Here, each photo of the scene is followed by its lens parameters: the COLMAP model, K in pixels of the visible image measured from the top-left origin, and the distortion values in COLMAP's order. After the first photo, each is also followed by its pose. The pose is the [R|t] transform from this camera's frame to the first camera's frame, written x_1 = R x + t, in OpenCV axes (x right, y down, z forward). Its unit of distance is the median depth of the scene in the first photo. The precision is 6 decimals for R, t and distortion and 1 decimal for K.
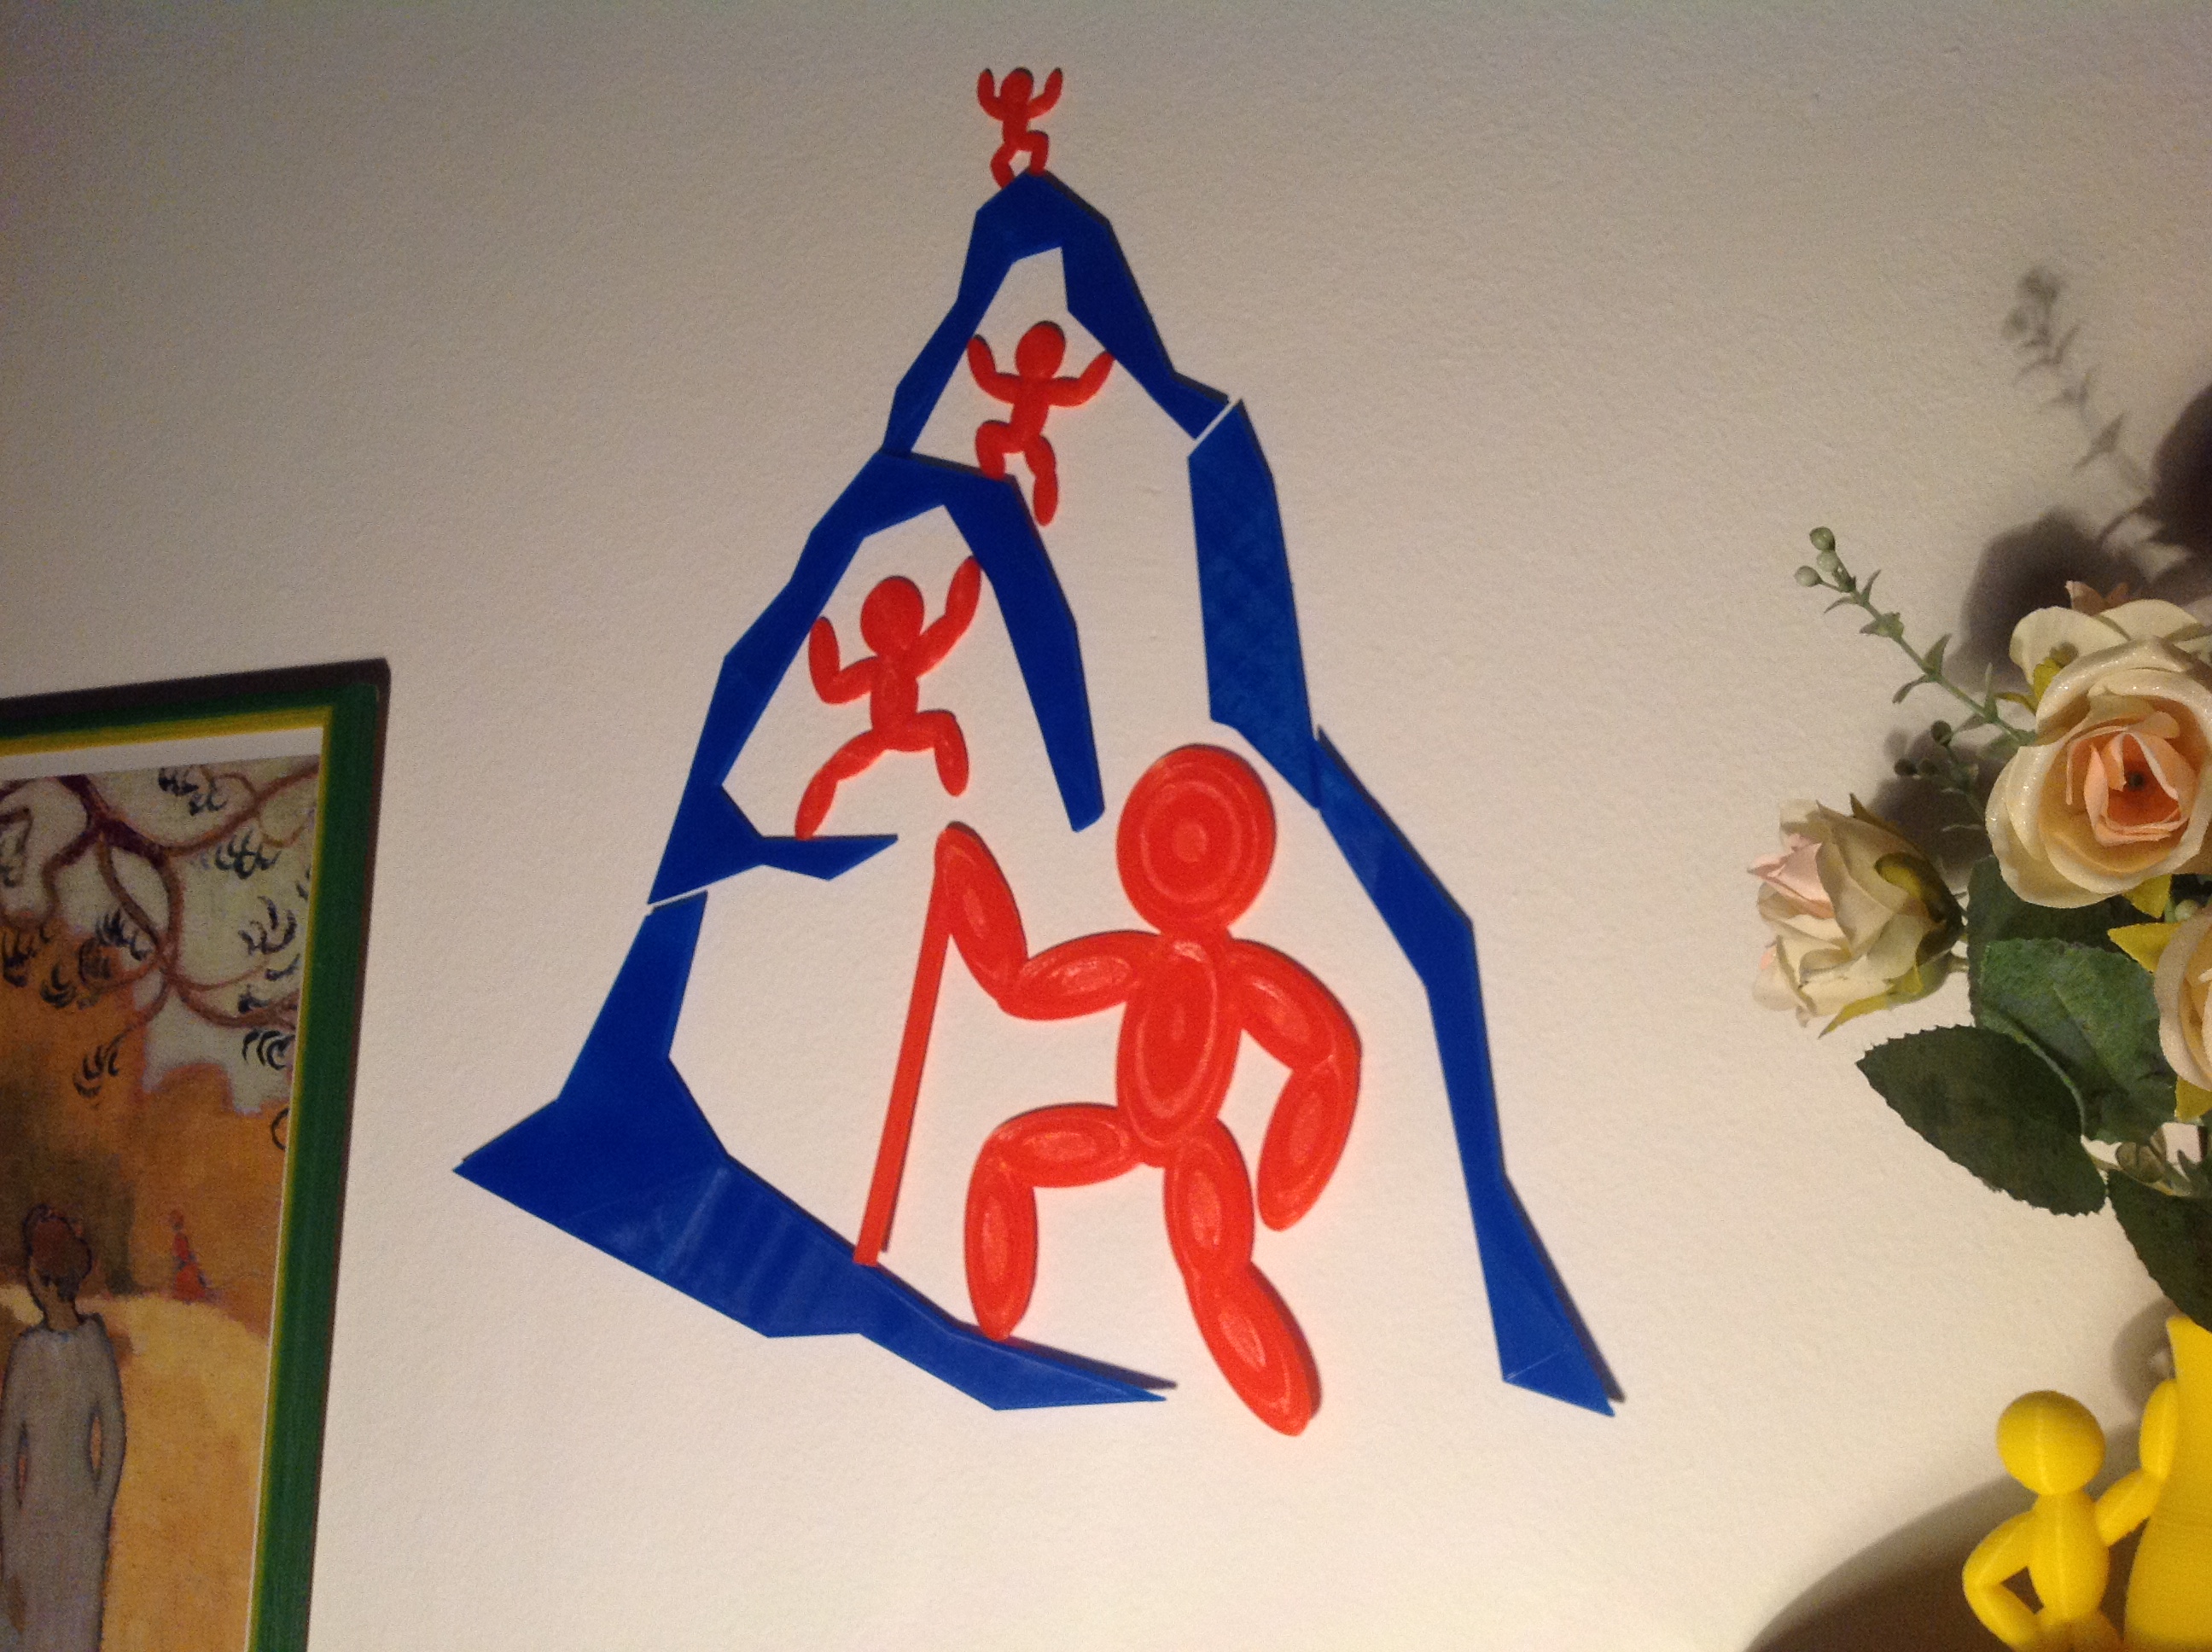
lens RADIAL K [[2177.0, 0, 1093.3], [0, 2177.0, 824.8], [0, 0, 1]] dist [0.195952, -0.453814]
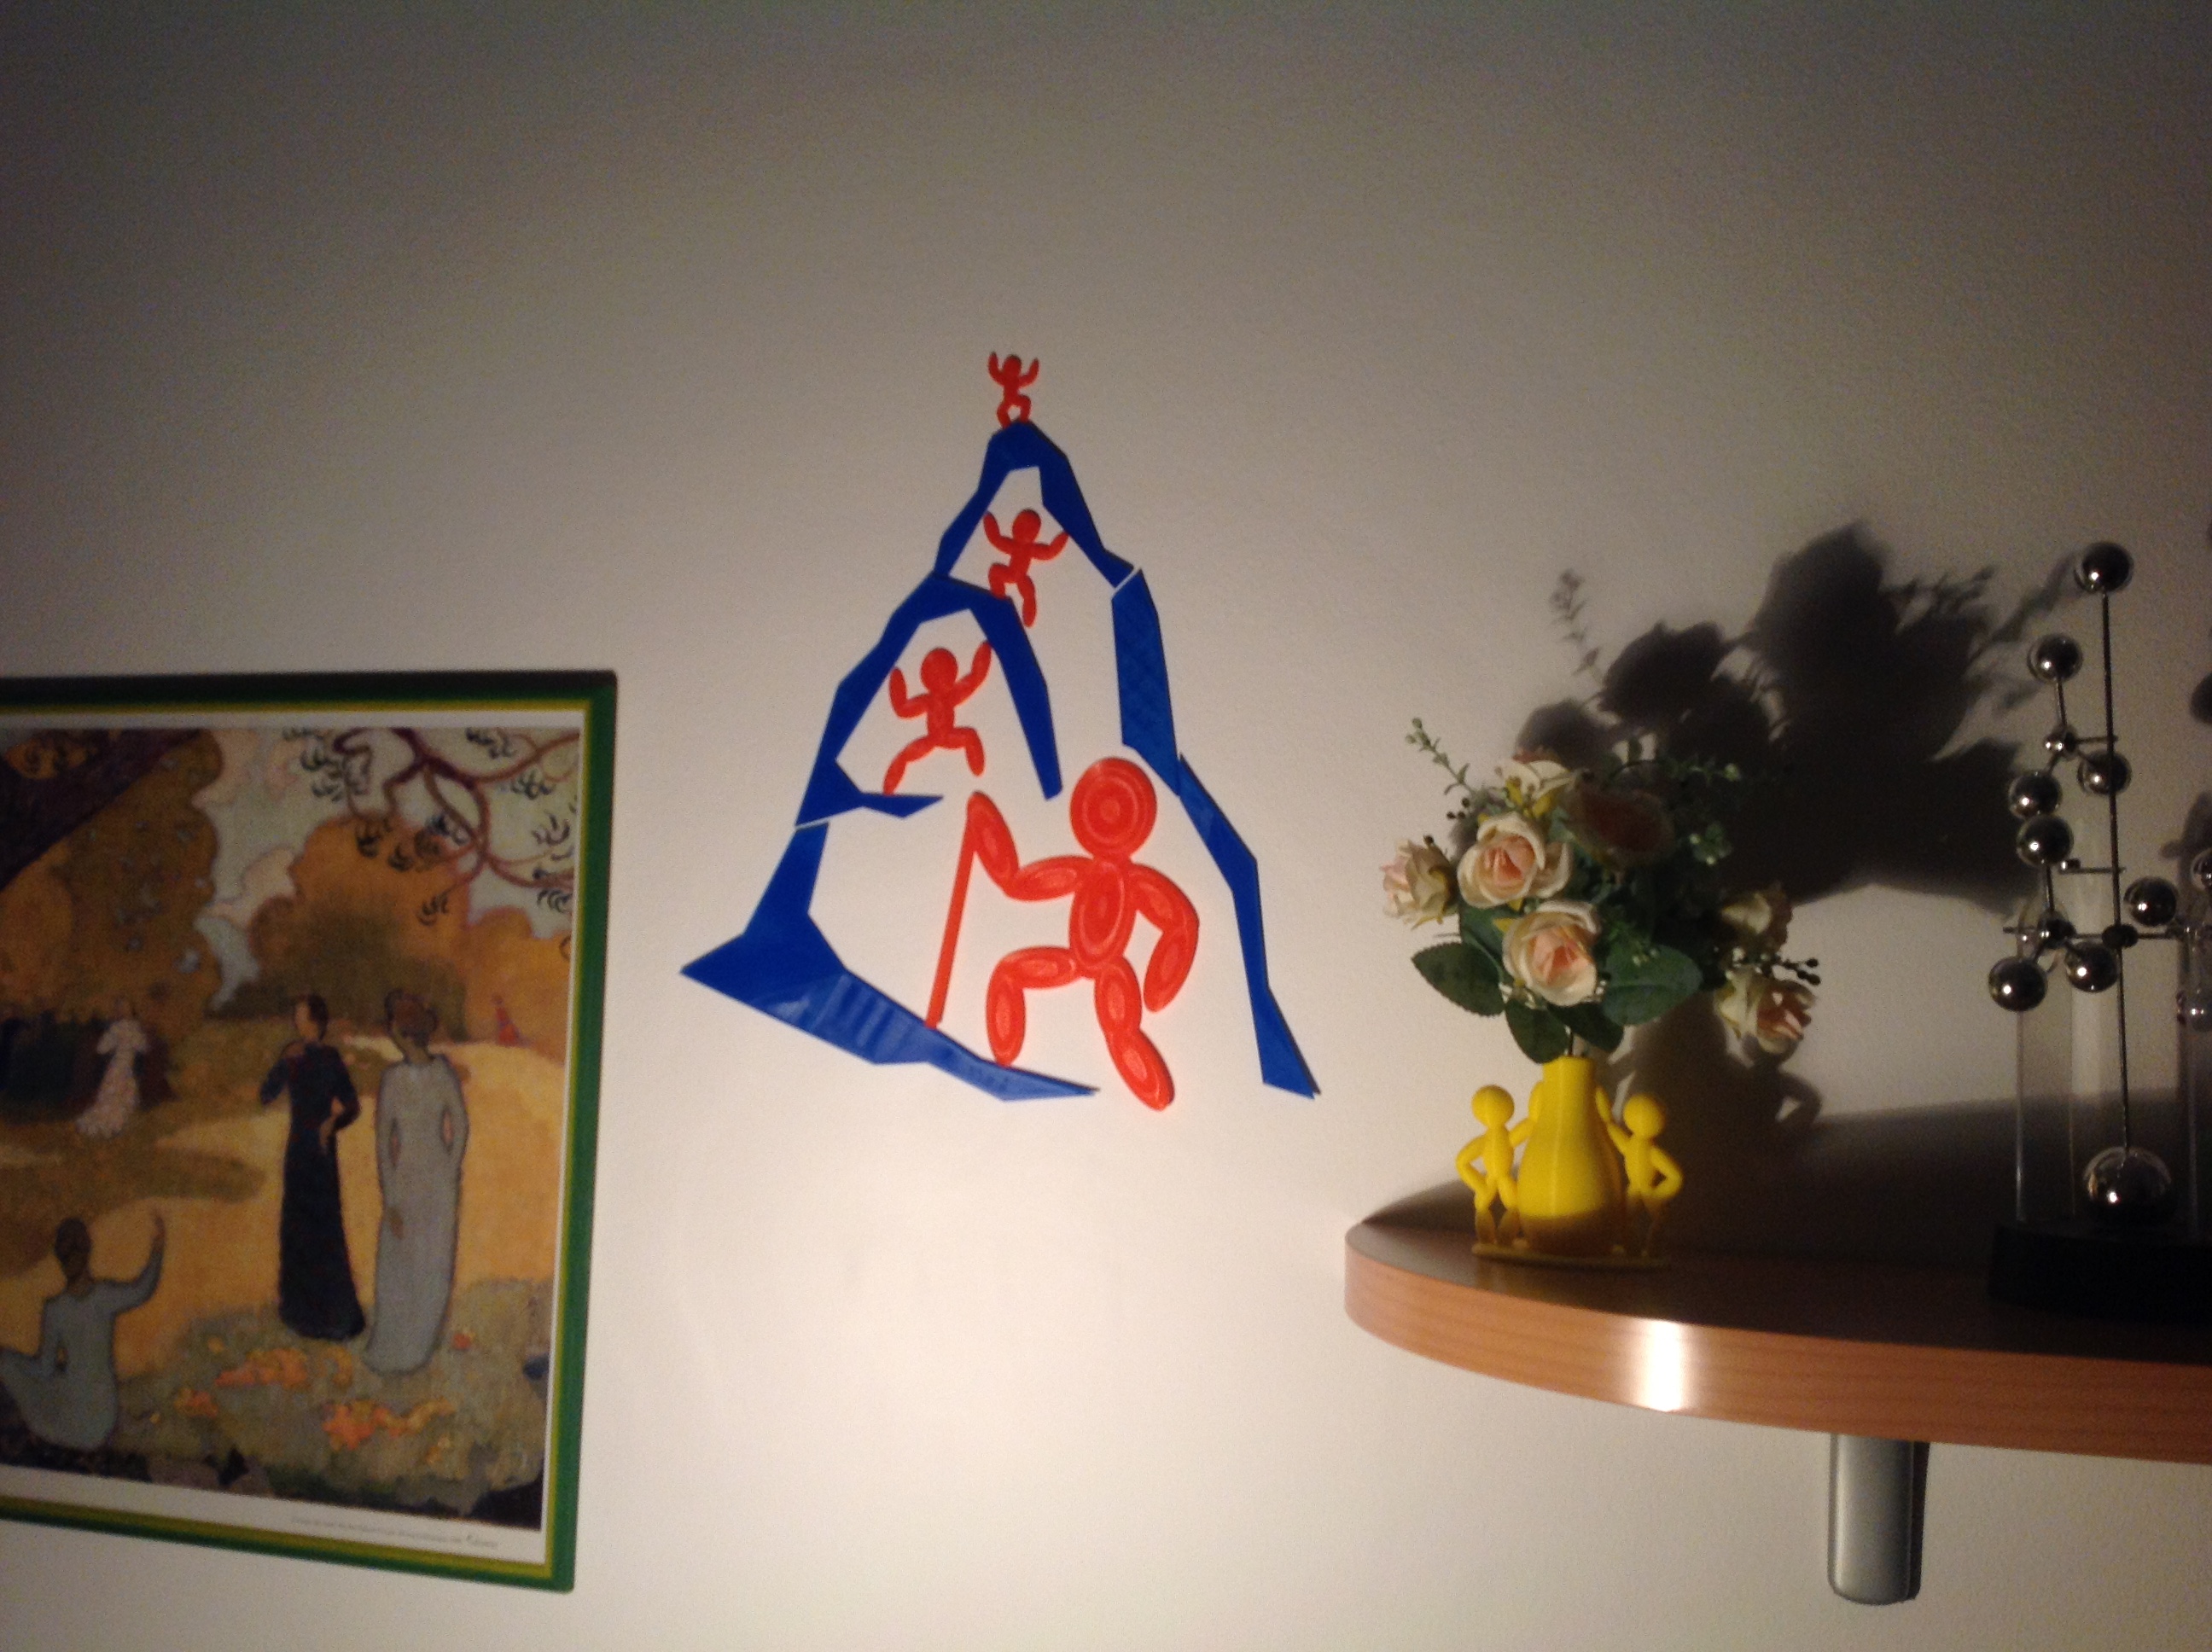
lens RADIAL K [[2177.0, 0, 1093.3], [0, 2177.0, 824.8], [0, 0, 1]] dist [0.195952, -0.453814]
pose [[0.993747, 0.010446, 0.111170, -0.164303], [-0.023242, 0.993158, 0.114445, -0.178115], [-0.109214, -0.116313, 0.987190, -0.787235]]
